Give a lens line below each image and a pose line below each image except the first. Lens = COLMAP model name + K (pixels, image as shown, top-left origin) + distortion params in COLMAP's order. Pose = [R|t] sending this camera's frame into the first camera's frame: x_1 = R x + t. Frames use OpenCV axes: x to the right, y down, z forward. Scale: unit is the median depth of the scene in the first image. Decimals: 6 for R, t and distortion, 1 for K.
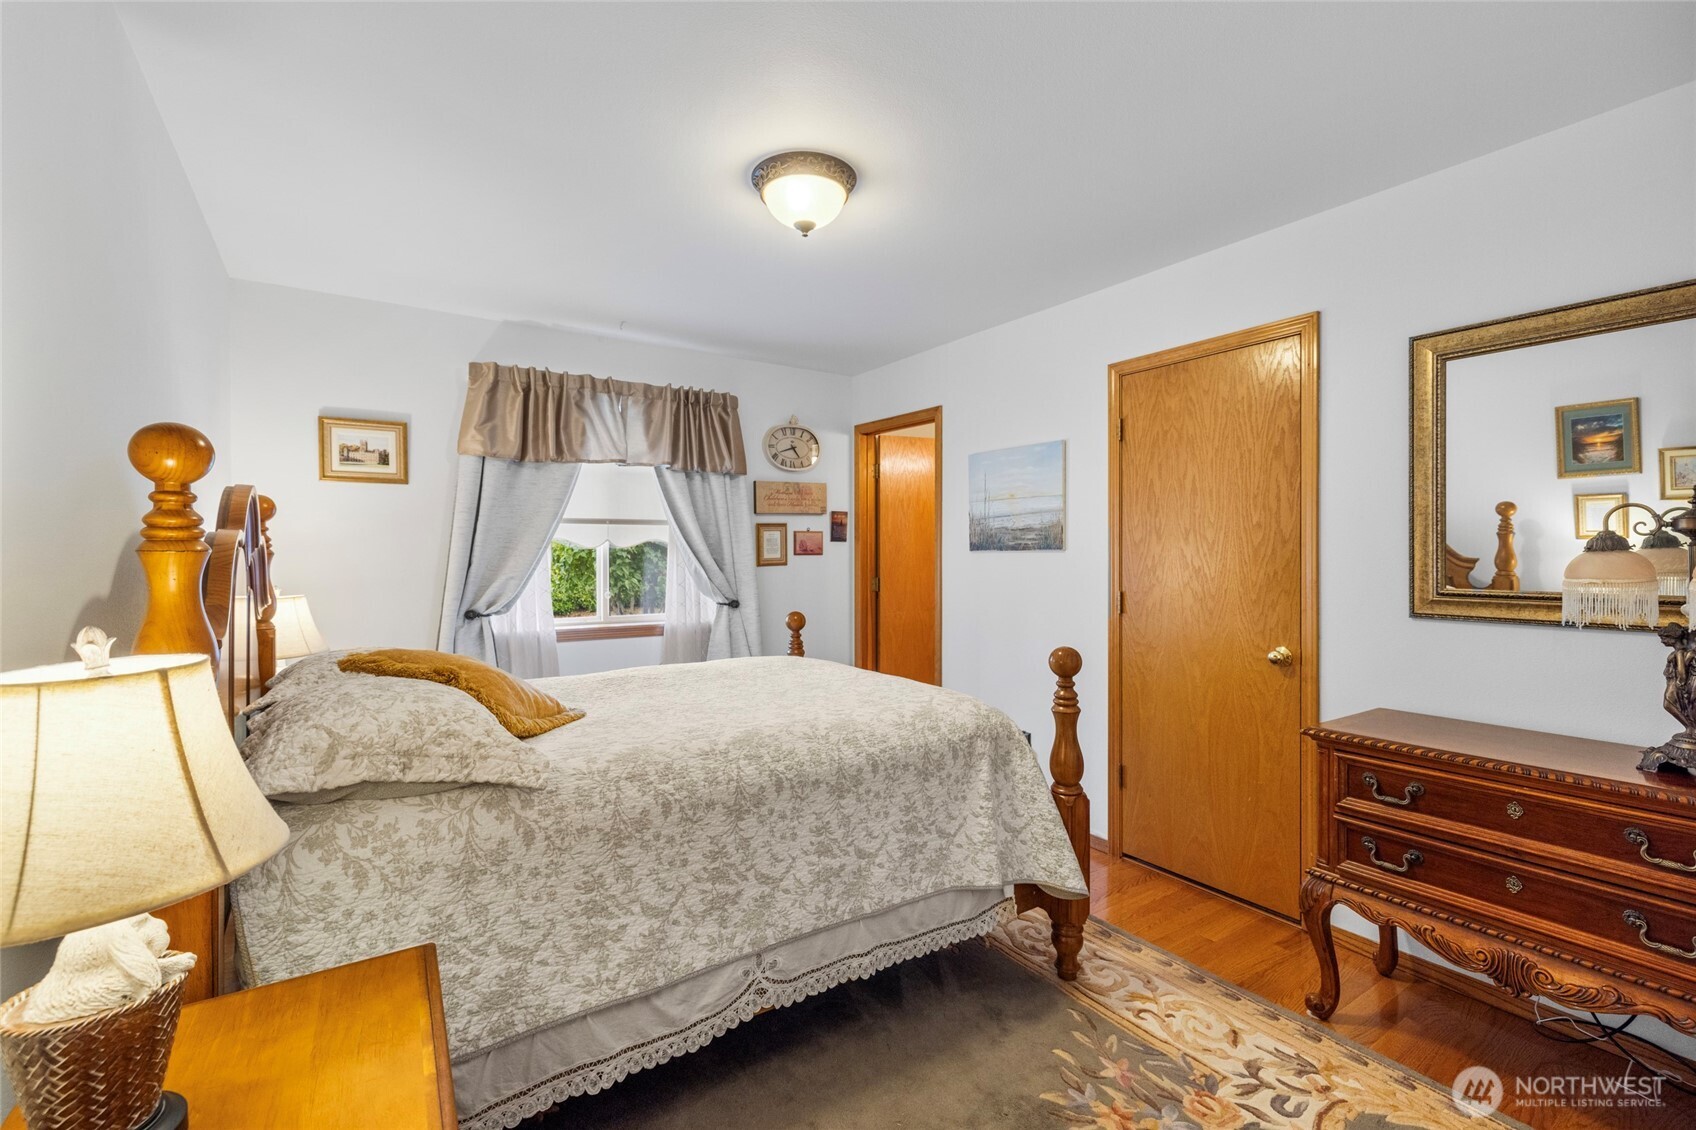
lens RADIAL K [[734.5, 0, 846.2], [0, 734.5, 559.0], [0, 0, 1]] dist [-0.000934, -0.000645]
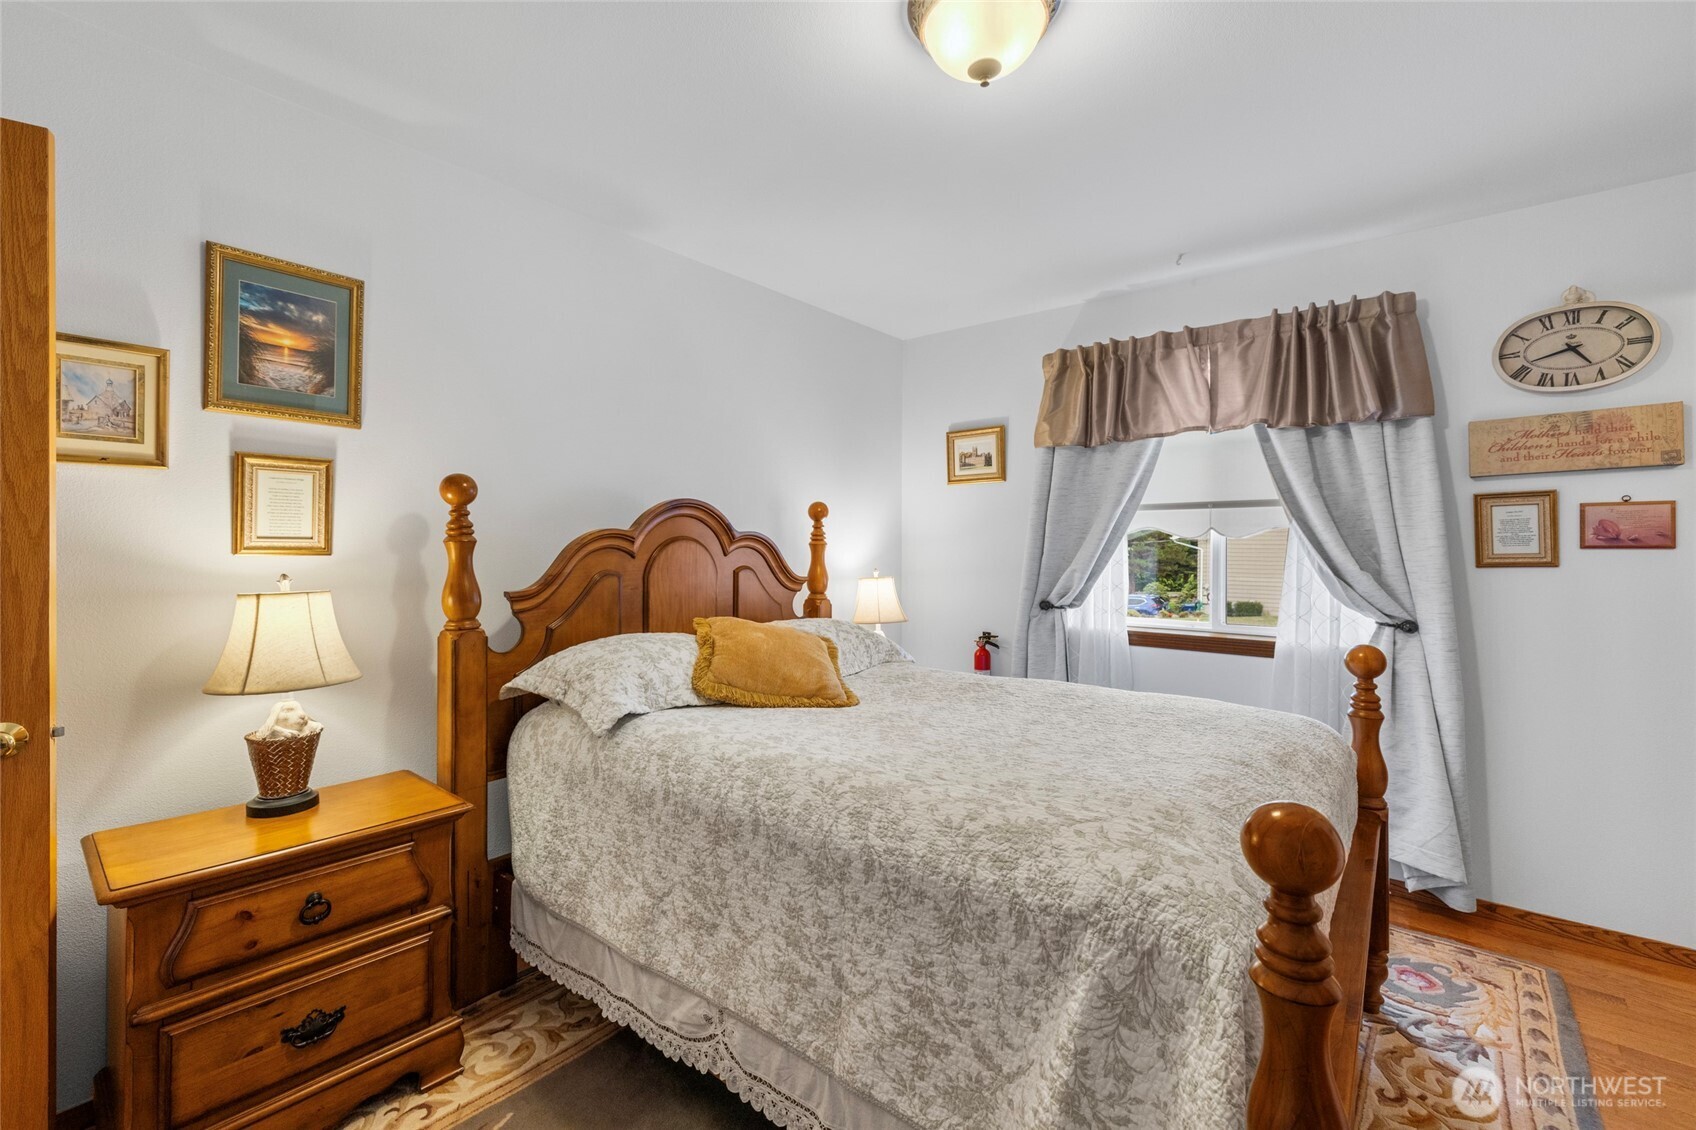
lens RADIAL K [[734.5, 0, 848.9], [0, 734.5, 546.7], [0, 0, 1]] dist [-0.000934, -0.000645]
pose [[0.293668, 0.003309, -0.955902, 0.373554], [-0.009026, 0.999959, 0.000689, -0.002581], [0.955865, 0.008425, 0.293685, 0.444902]]
